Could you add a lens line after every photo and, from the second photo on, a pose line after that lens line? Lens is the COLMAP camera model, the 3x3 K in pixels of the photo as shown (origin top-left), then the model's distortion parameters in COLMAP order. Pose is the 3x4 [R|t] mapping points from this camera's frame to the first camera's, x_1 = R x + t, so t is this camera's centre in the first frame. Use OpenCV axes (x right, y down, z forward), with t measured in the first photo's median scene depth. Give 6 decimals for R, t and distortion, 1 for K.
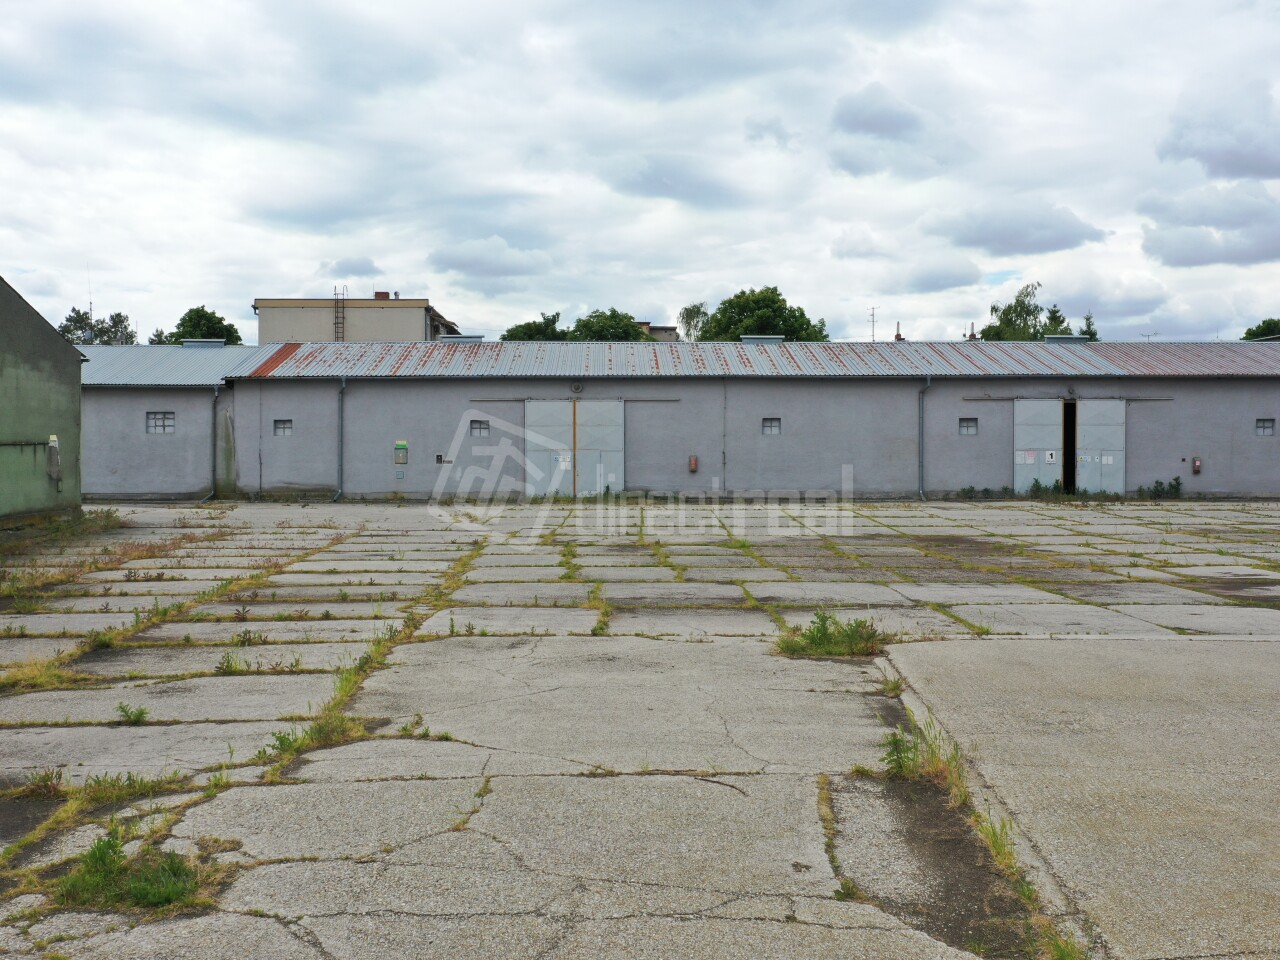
lens RADIAL K [[1348.0, 0, 640.0], [0, 1348.0, 480.0], [0, 0, 1]] dist [0.007233, -0.012663]
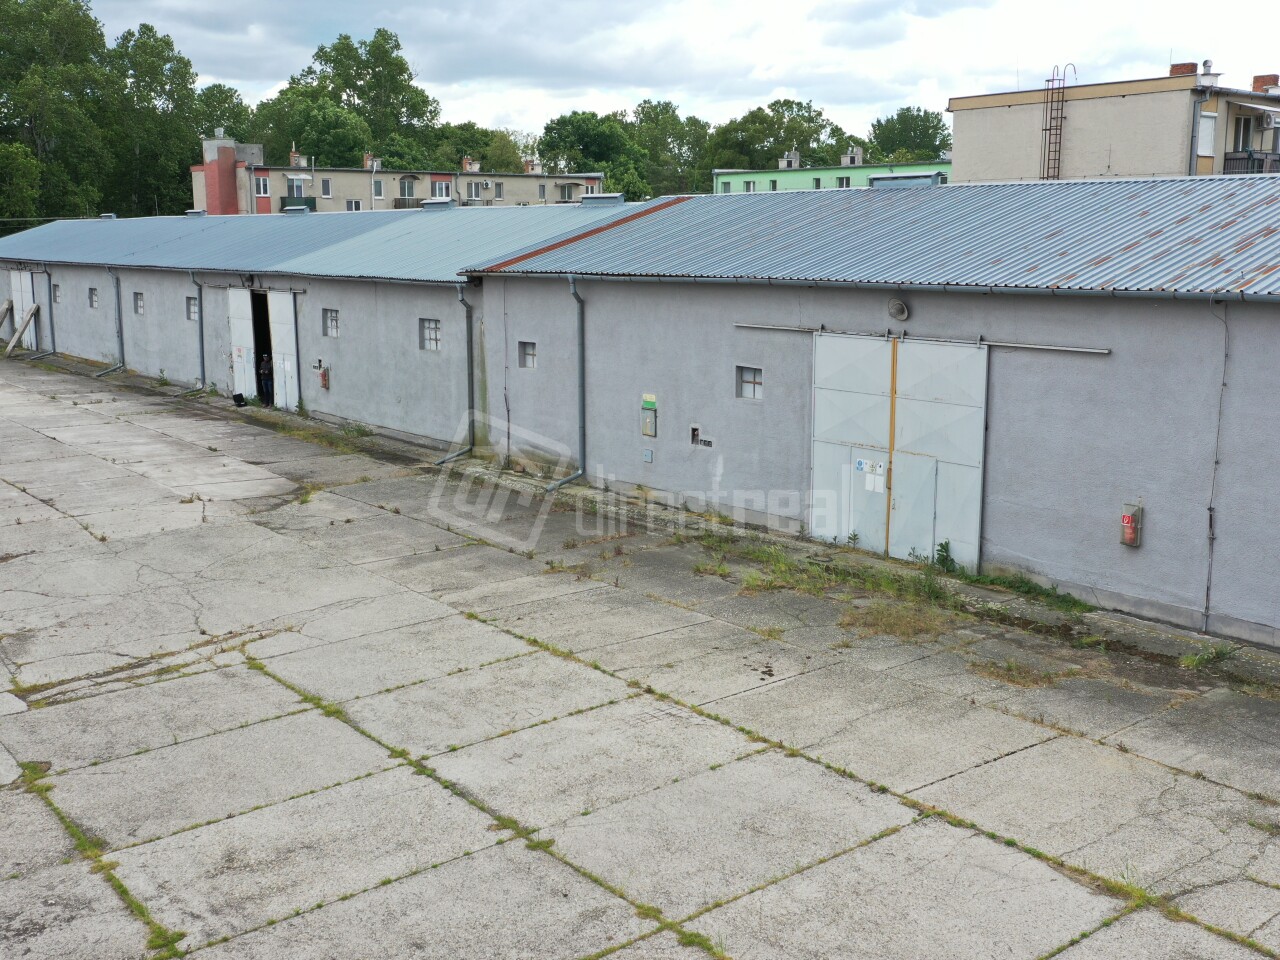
lens RADIAL K [[1348.0, 0, 640.0], [0, 1348.0, 480.0], [0, 0, 1]] dist [0.007233, -0.012663]
pose [[0.605619, 0.142597, -0.782874, 0.248618], [-0.011716, 0.985304, 0.170406, -0.087053], [0.795669, -0.094029, 0.598390, 0.667775]]
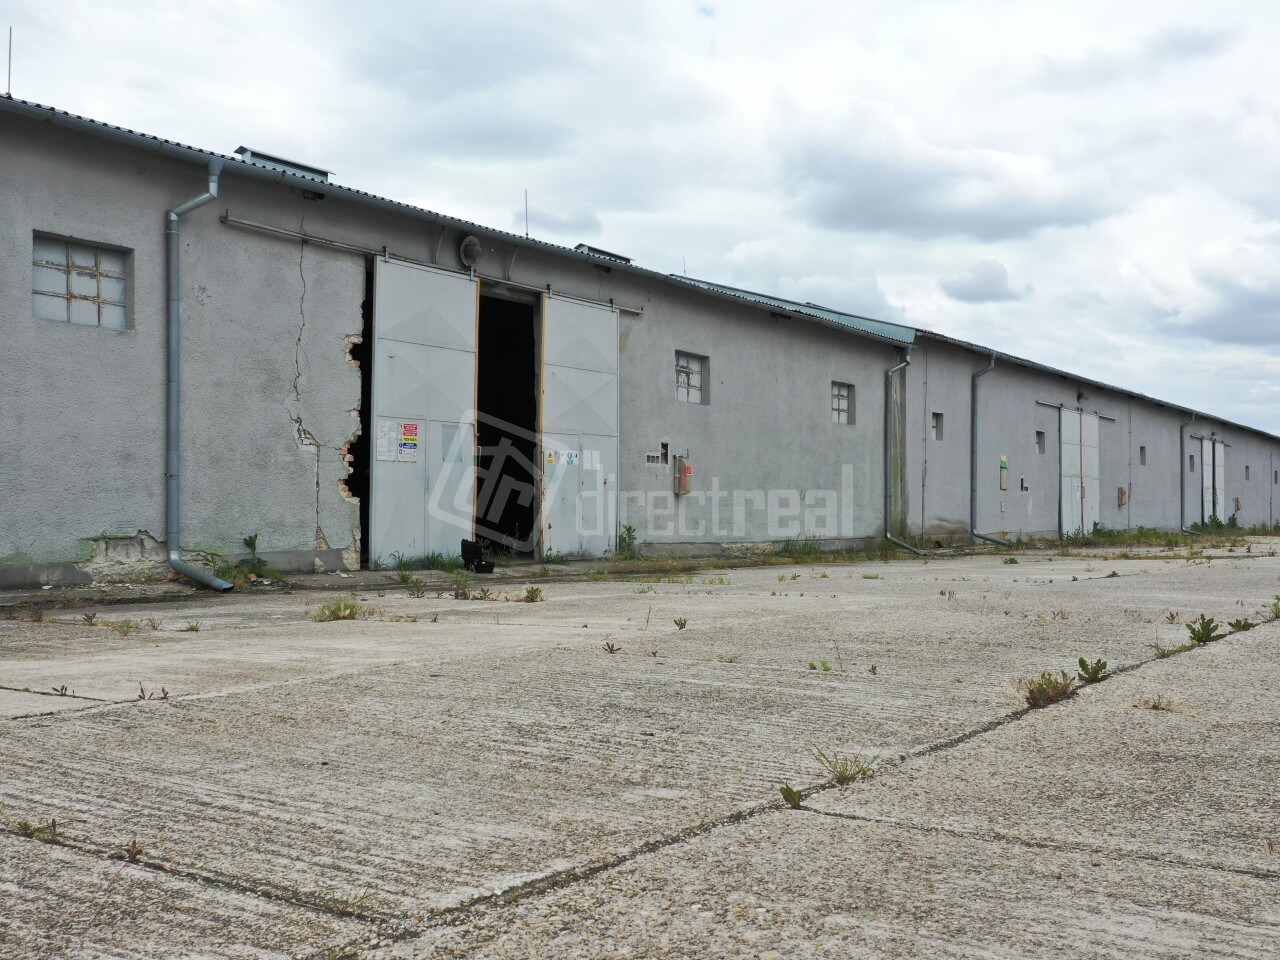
lens RADIAL K [[1348.0, 0, 640.0], [0, 1348.0, 480.0], [0, 0, 1]] dist [0.007233, -0.012663]
pose [[0.577037, 0.023816, 0.816371, -0.820235], [-0.000688, 0.999589, -0.028675, 0.002072], [-0.816718, 0.015985, 0.576816, 0.760941]]
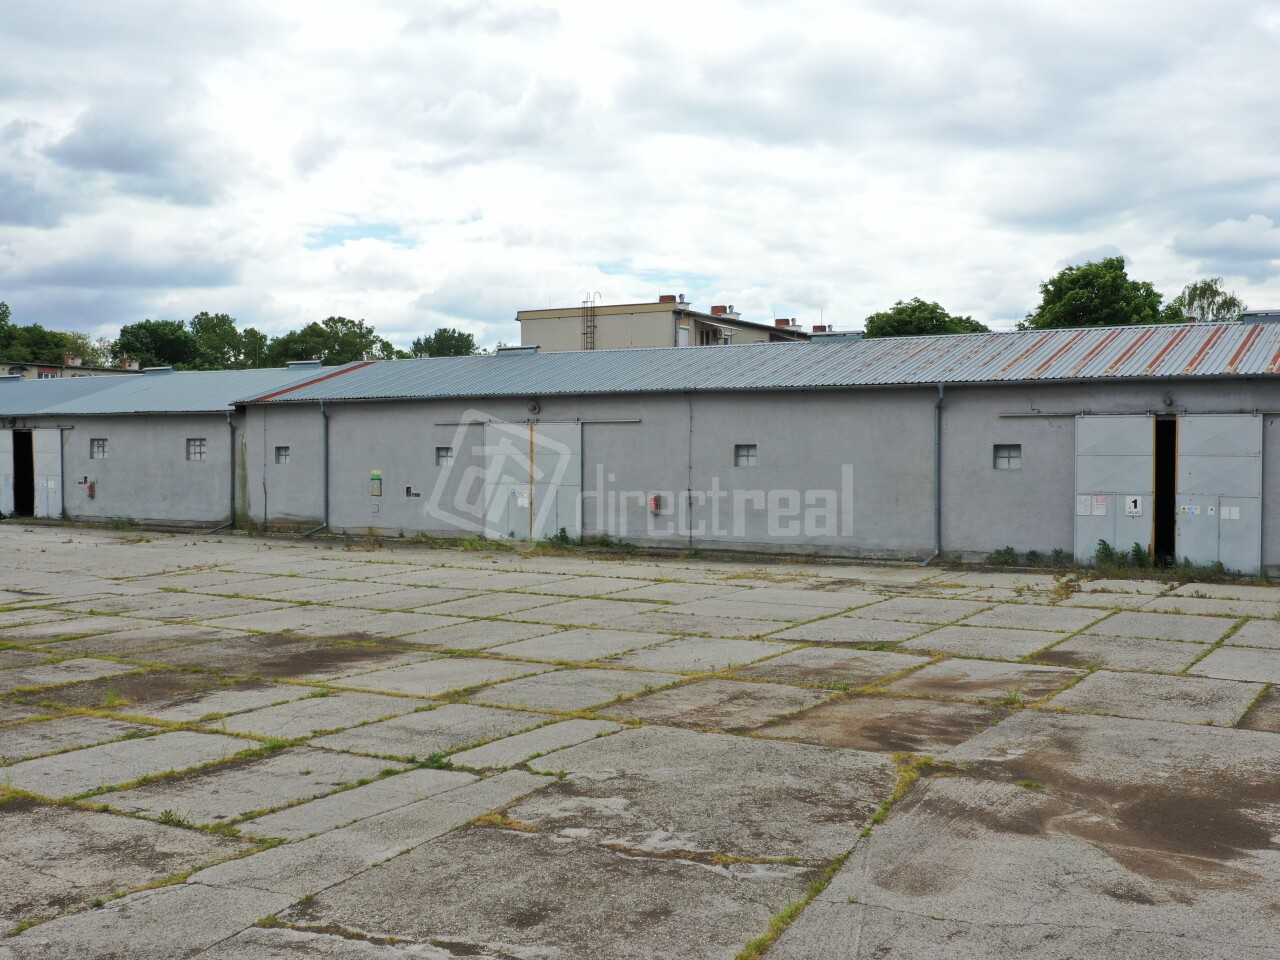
lens RADIAL K [[1348.0, 0, 640.0], [0, 1348.0, 480.0], [0, 0, 1]] dist [0.007233, -0.012663]
pose [[0.840361, 0.013998, -0.541846, 0.453274], [-0.012555, 0.999901, 0.006360, -0.030381], [0.541881, 0.001458, 0.840454, 0.342082]]
